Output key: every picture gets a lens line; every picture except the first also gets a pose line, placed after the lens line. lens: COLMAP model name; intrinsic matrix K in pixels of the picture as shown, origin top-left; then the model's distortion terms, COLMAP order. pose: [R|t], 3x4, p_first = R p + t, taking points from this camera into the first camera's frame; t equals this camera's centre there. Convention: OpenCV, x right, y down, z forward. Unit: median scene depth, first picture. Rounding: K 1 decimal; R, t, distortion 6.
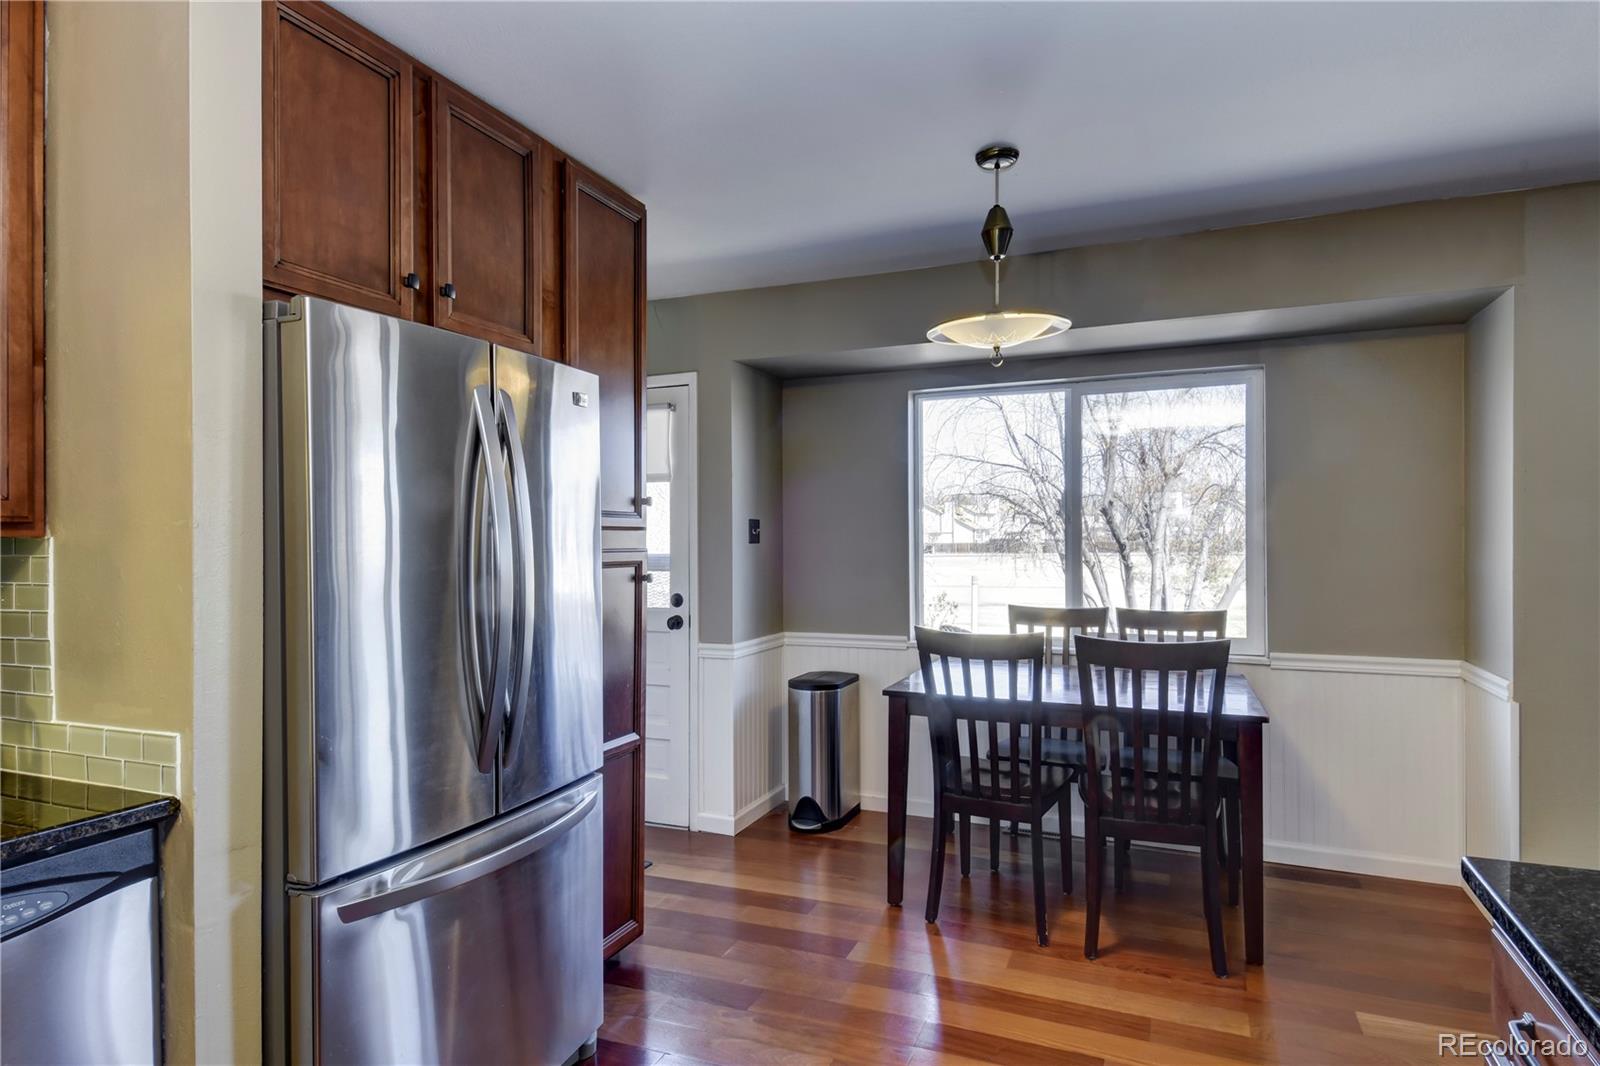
lens RADIAL K [[866.2, 0, 797.5], [0, 866.2, 539.3], [0, 0, 1]] dist [0.002335, -0.000048]
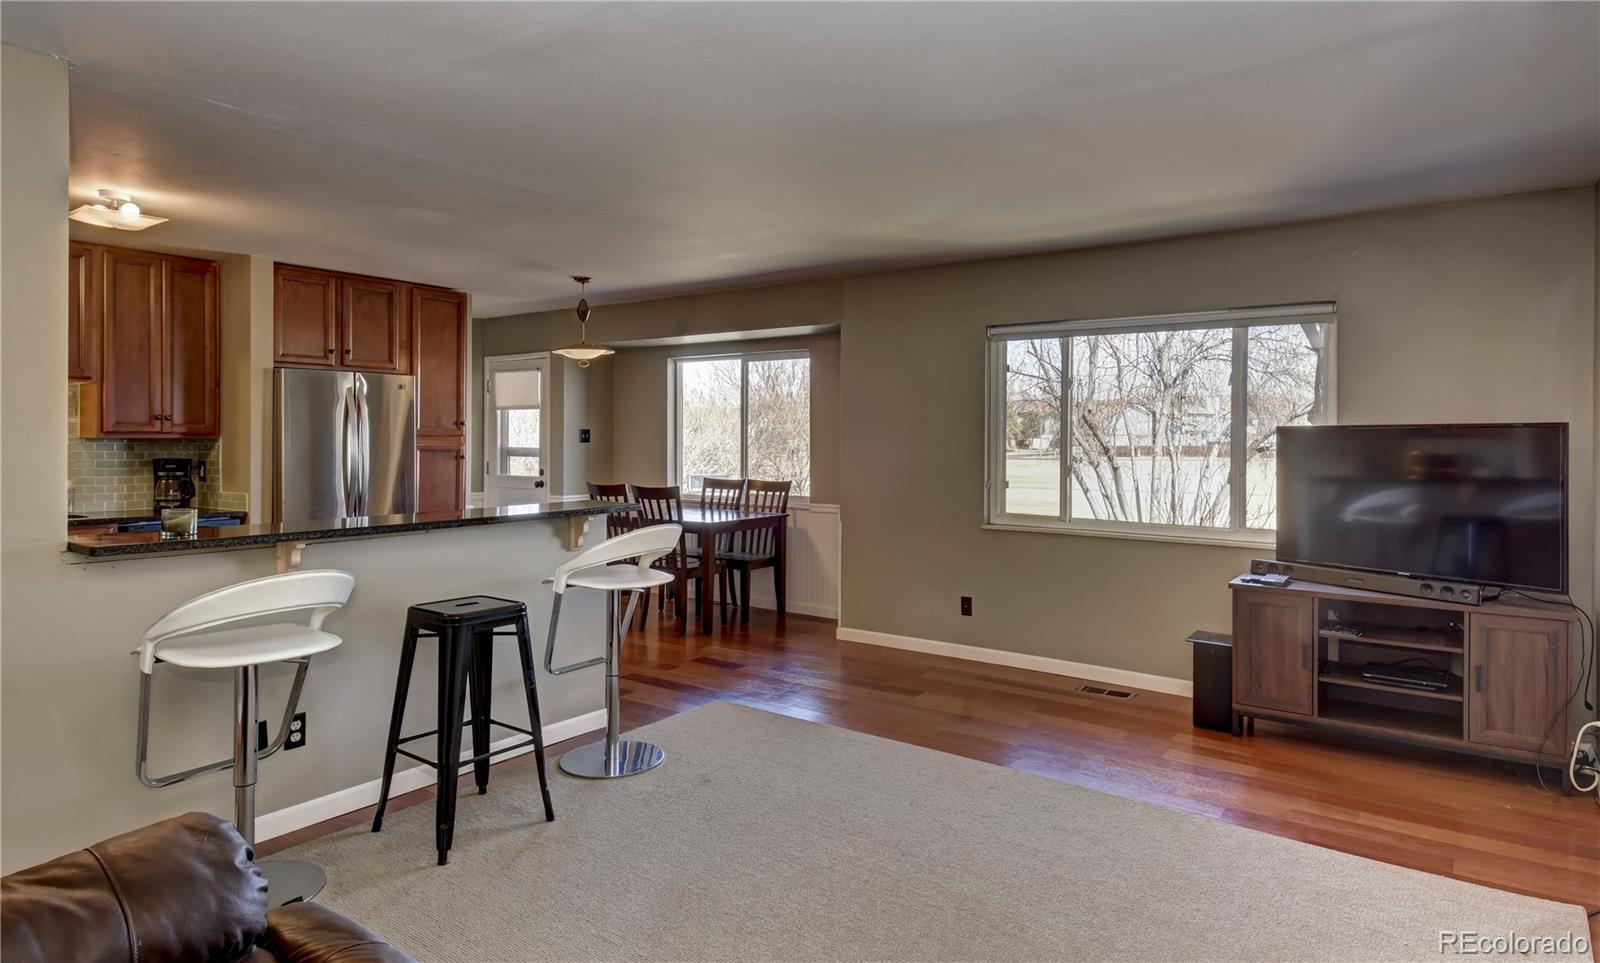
lens RADIAL K [[867.7, 0, 805.9], [0, 867.7, 437.6], [0, 0, 1]] dist [0.004586, 0.000156]
pose [[0.977249, 0.008561, -0.211921, 0.841020], [-0.008960, 0.999959, -0.000924, -0.008922], [0.211904, 0.002801, 0.977286, -0.738280]]
